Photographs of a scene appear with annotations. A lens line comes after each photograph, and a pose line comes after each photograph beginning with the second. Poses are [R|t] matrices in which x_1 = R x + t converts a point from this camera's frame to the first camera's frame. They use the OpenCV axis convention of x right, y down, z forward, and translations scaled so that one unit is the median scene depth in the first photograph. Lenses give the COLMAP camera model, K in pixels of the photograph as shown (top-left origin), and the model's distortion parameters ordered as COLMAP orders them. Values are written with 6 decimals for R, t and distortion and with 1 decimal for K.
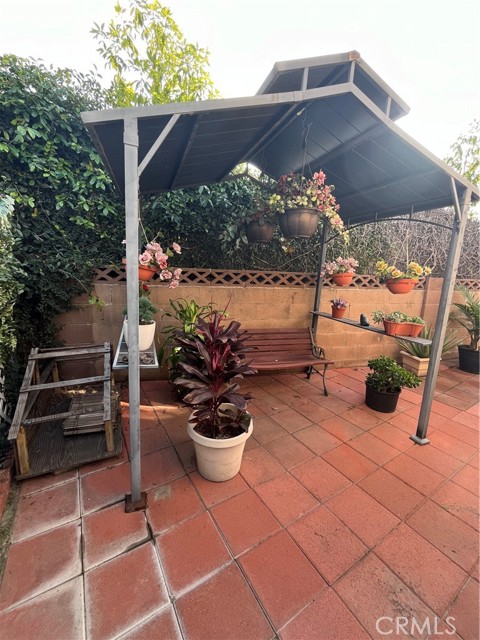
lens RADIAL K [[259.1, 0, 240.8], [0, 259.1, 317.6], [0, 0, 1]] dist [0.000510, 0.000398]
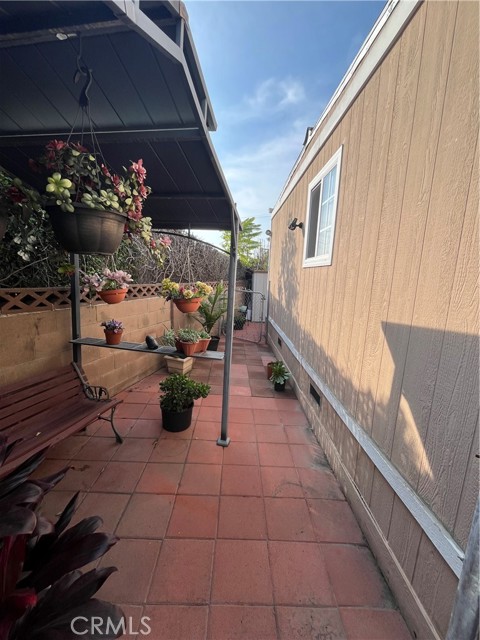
lens RADIAL K [[259.1, 0, 237.5], [0, 259.1, 318.9], [0, 0, 1]] dist [0.000510, 0.000398]
pose [[0.527045, -0.155970, 0.835402, -0.086538], [0.127152, 0.986422, 0.103947, -0.110304], [-0.840272, 0.051438, 0.539720, 0.239815]]
